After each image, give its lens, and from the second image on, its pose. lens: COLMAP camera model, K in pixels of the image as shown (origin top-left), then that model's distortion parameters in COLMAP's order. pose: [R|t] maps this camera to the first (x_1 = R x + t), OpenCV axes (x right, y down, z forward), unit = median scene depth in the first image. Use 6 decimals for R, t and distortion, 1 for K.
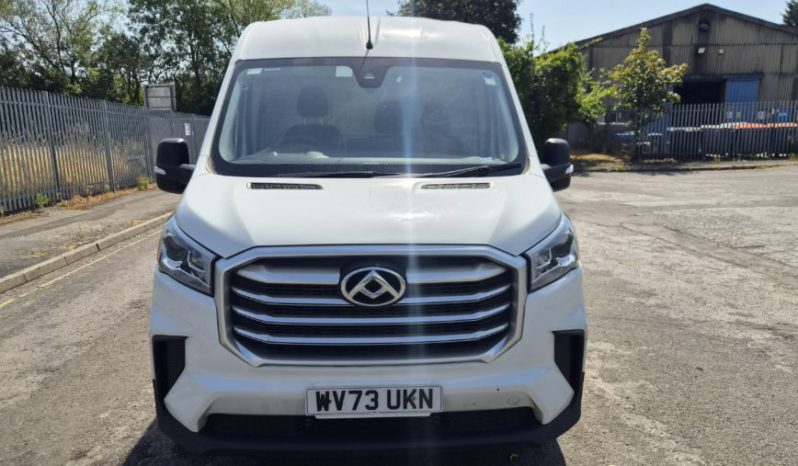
lens RADIAL K [[541.9, 0, 389.0], [0, 541.9, 243.3], [0, 0, 1]] dist [0.070262, -0.057688]
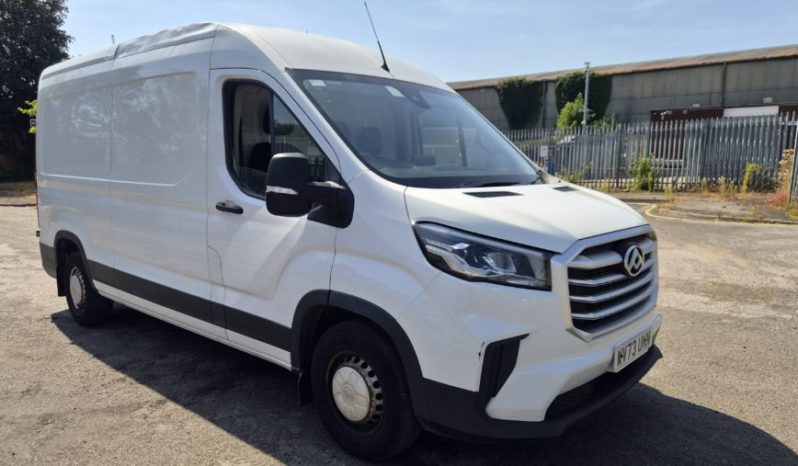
lens RADIAL K [[565.5, 0, 398.4], [0, 565.5, 251.2], [0, 0, 1]] dist [-0.005235, -0.002674]
pose [[0.712564, -0.105965, 0.693559, -1.251495], [0.138942, 0.990264, 0.008548, -0.031193], [-0.687712, 0.090274, 0.720349, 0.359588]]
